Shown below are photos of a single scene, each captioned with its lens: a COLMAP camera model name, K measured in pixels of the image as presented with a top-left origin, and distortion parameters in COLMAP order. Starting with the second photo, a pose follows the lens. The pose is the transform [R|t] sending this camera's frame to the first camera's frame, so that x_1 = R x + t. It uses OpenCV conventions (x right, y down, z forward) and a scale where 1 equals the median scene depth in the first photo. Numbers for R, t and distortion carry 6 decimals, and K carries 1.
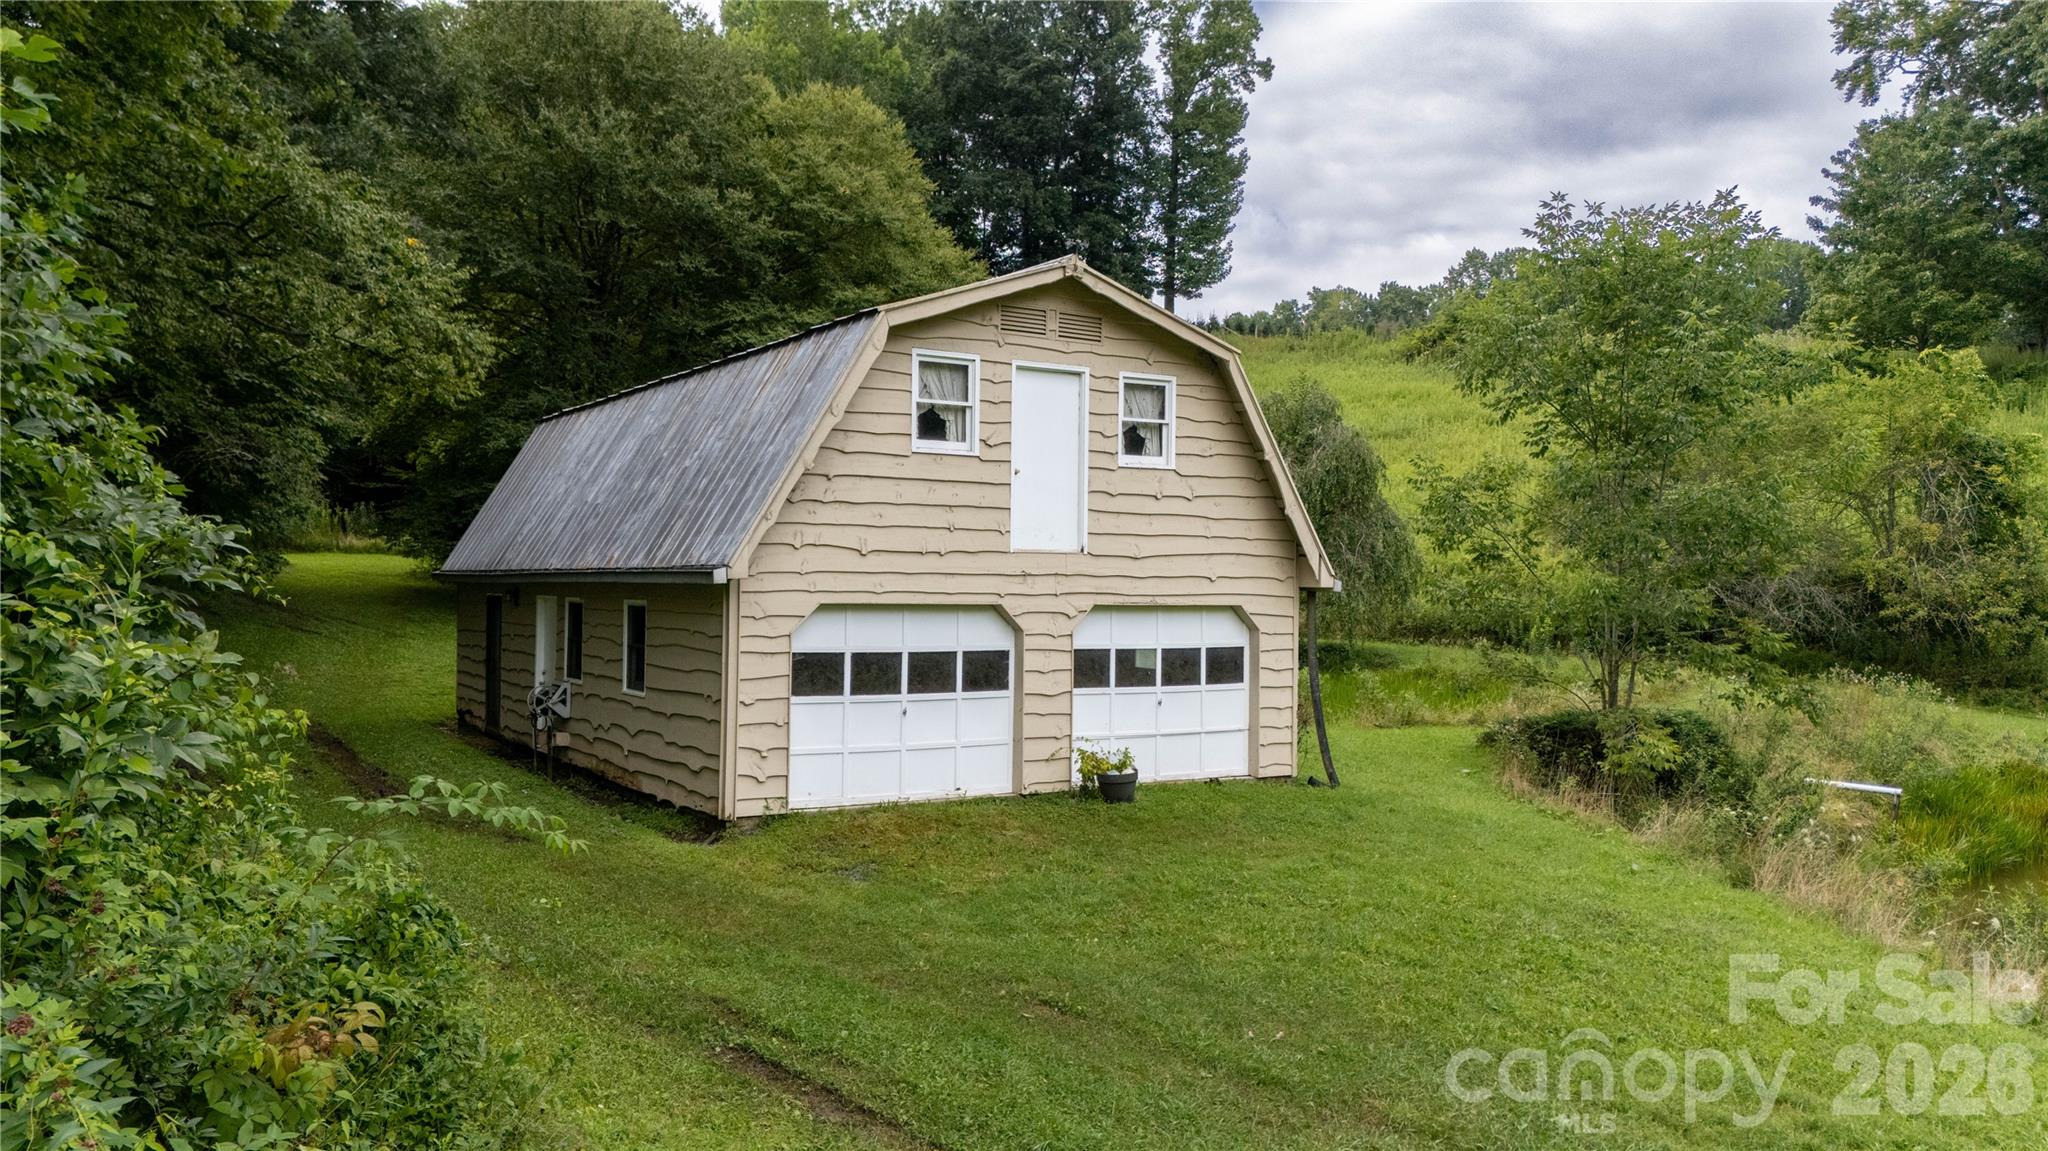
lens RADIAL K [[1537.0, 0, 1026.1], [0, 1537.0, 579.9], [0, 0, 1]] dist [0.062952, -0.047604]
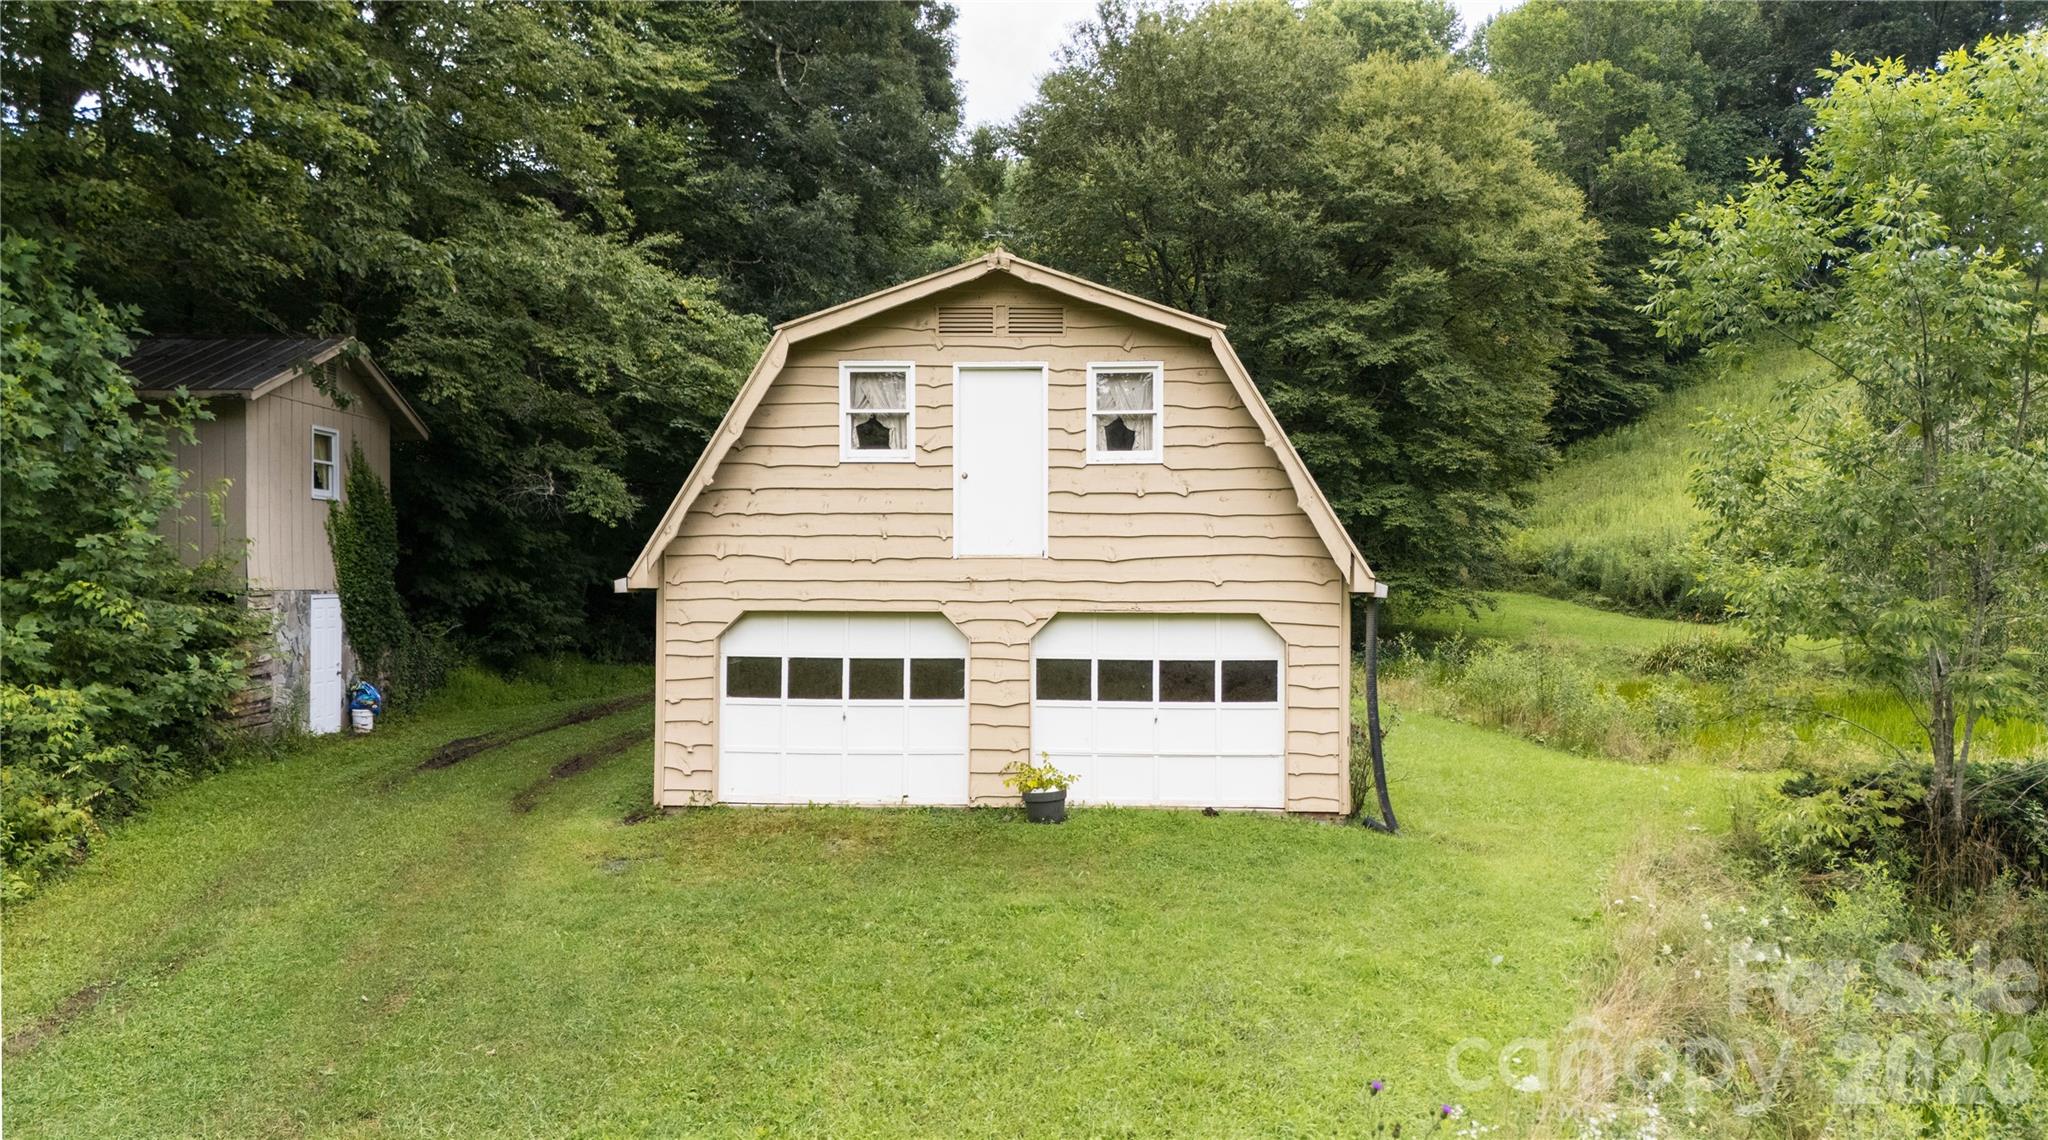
lens RADIAL K [[1537.0, 0, 1025.3], [0, 1537.0, 570.5], [0, 0, 1]] dist [0.062952, -0.047604]
pose [[0.815666, -0.012260, -0.578393, 0.582153], [0.008313, 0.999921, -0.009471, -0.000625], [0.578463, 0.002917, 0.815703, 0.223008]]
